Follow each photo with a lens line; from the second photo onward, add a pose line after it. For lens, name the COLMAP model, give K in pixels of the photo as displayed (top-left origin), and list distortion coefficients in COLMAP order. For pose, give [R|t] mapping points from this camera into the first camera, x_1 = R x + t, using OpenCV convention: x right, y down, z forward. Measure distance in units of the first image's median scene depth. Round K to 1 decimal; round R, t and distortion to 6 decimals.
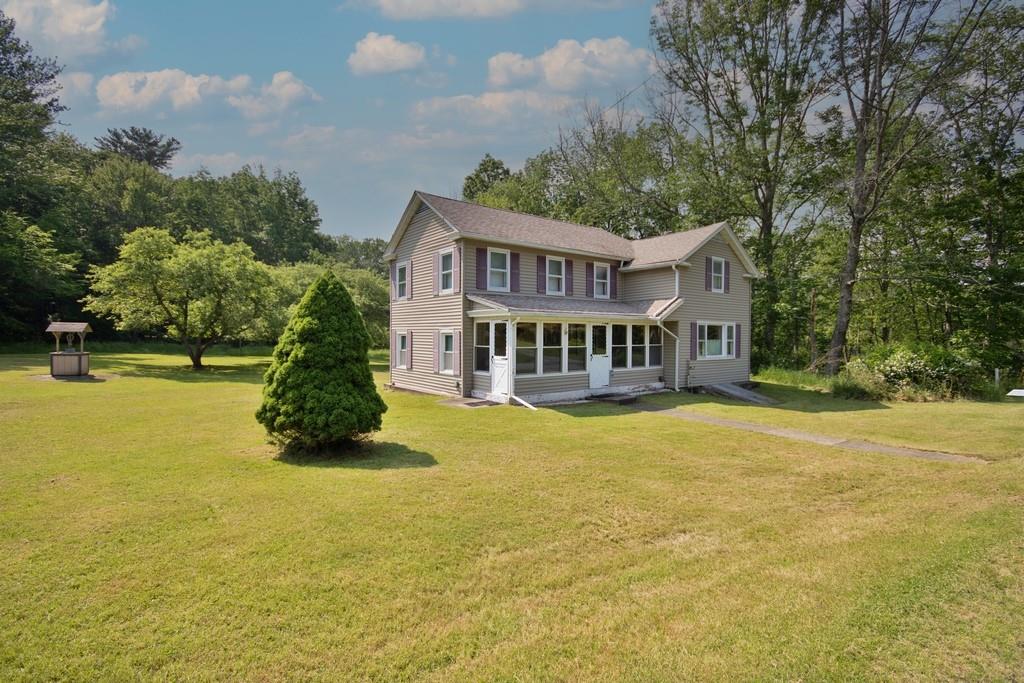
lens RADIAL K [[476.7, 0, 516.4], [0, 476.7, 348.0], [0, 0, 1]] dist [0.002939, 0.000196]
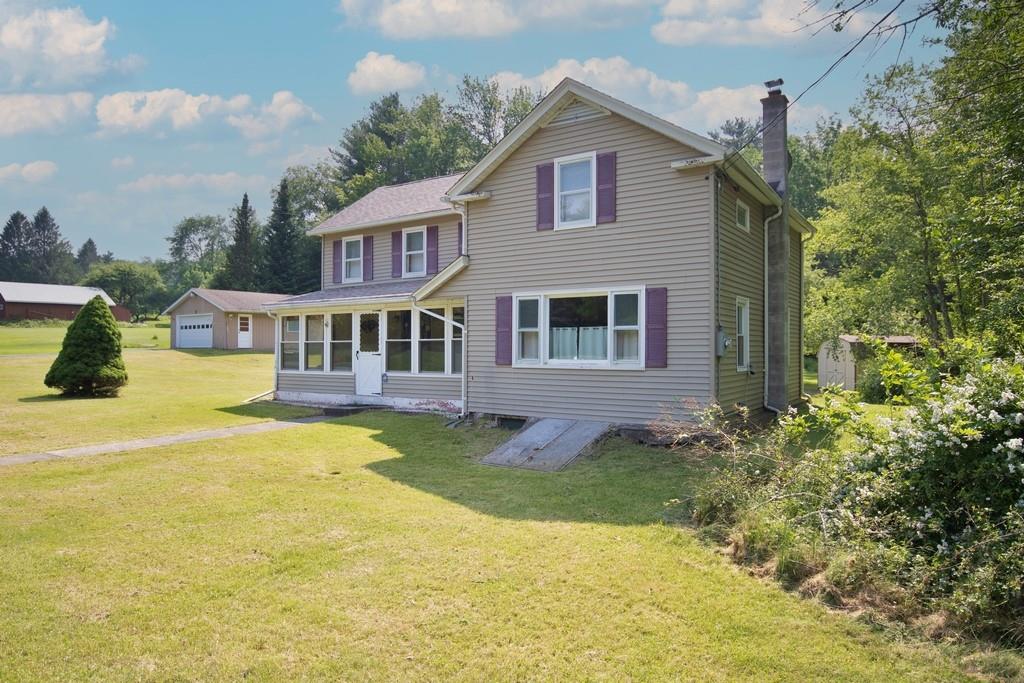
lens RADIAL K [[597.8, 0, 515.1], [0, 597.8, 334.7], [0, 0, 1]] dist [-0.028528, -0.000232]
pose [[0.340109, -0.009862, -0.940334, 1.112722], [-0.001436, 0.999938, -0.011006, -0.003416], [0.940385, 0.005094, 0.340074, 0.858452]]
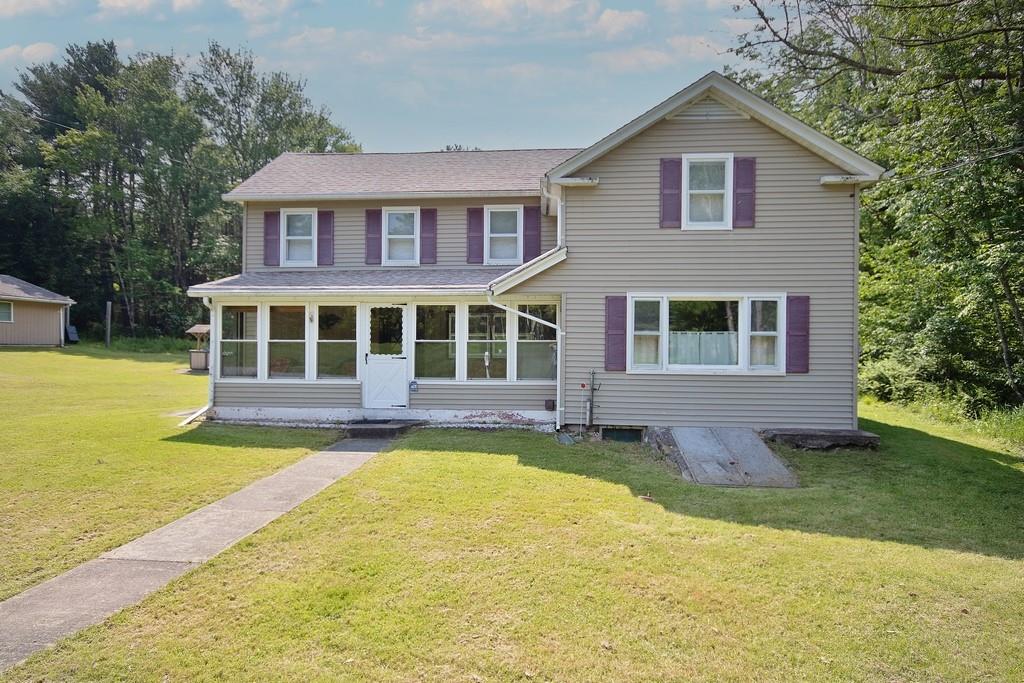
lens RADIAL K [[554.3, 0, 482.2], [0, 554.3, 336.1], [0, 0, 1]] dist [0.005224, 0.001282]
pose [[0.736131, 0.004233, -0.676826, 0.724532], [-0.015091, 0.999834, -0.010161, -0.004757], [0.676671, 0.017694, 0.736073, 0.530840]]
